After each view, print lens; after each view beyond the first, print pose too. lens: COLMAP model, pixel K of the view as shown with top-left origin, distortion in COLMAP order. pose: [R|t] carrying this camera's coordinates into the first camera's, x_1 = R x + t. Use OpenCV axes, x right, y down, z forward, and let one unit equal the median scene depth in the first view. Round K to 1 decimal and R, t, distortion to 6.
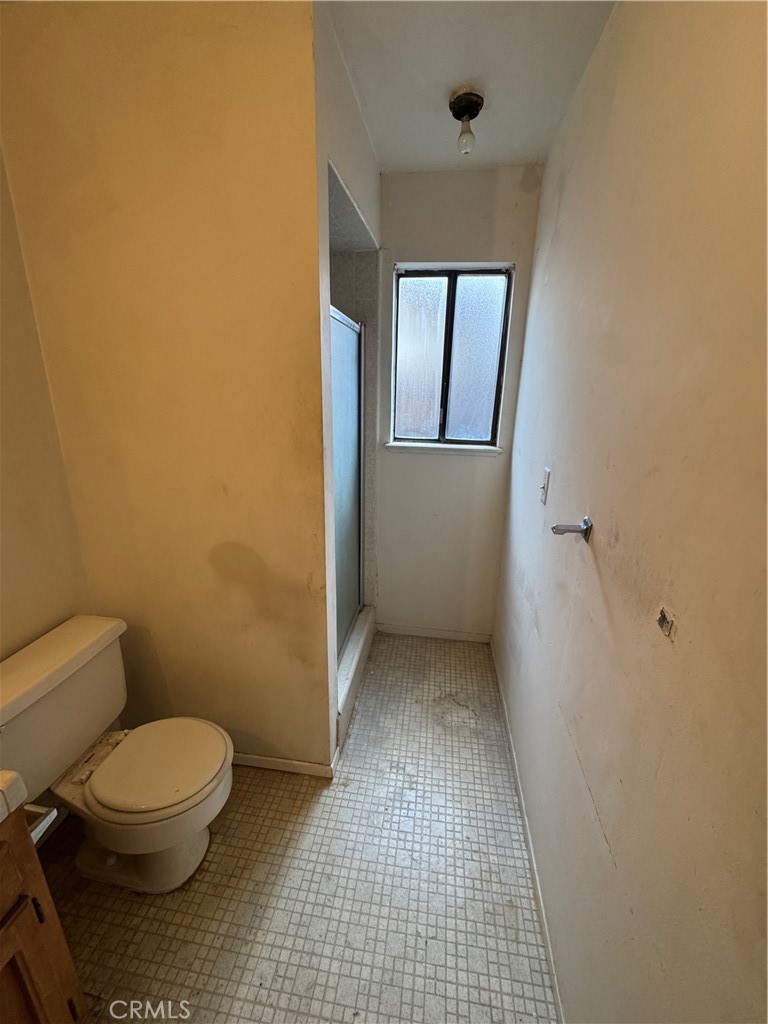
lens RADIAL K [[410.4, 0, 384.9], [0, 410.4, 511.9], [0, 0, 1]] dist [-0.003526, 0.000565]
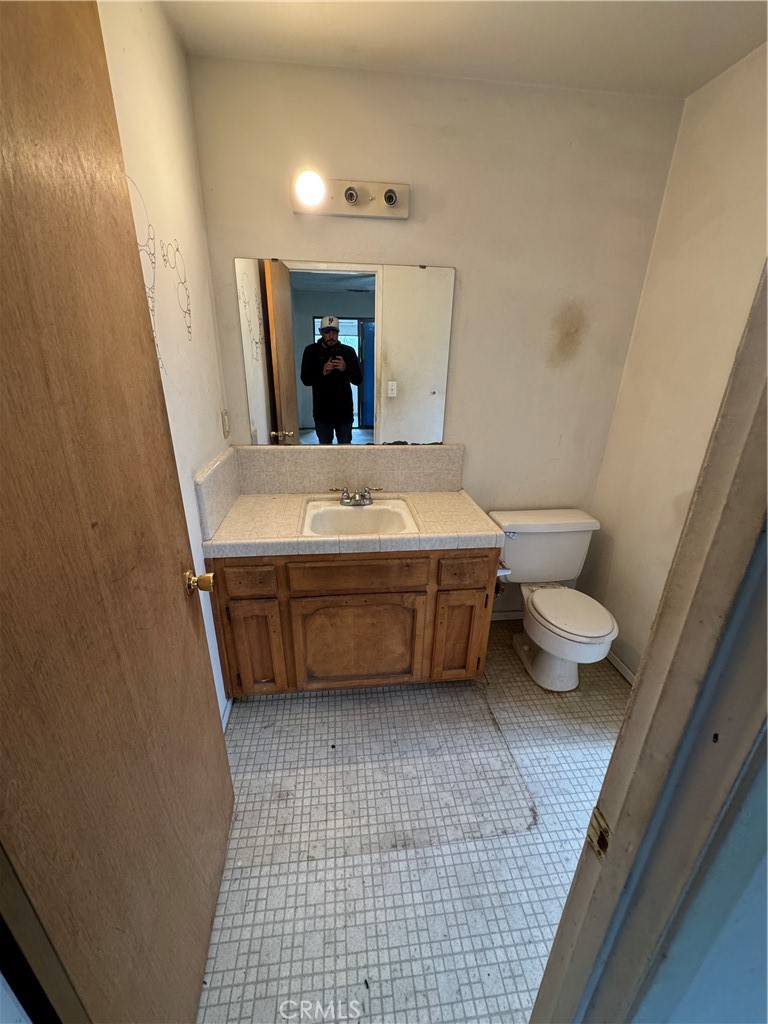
lens RADIAL K [[410.4, 0, 381.8], [0, 410.4, 509.8], [0, 0, 1]] dist [-0.003526, 0.000565]
pose [[0.260991, 0.350452, -0.899482, 0.470682], [-0.297000, 0.915731, 0.270606, 0.073666], [0.918518, 0.196520, 0.343082, -0.204716]]
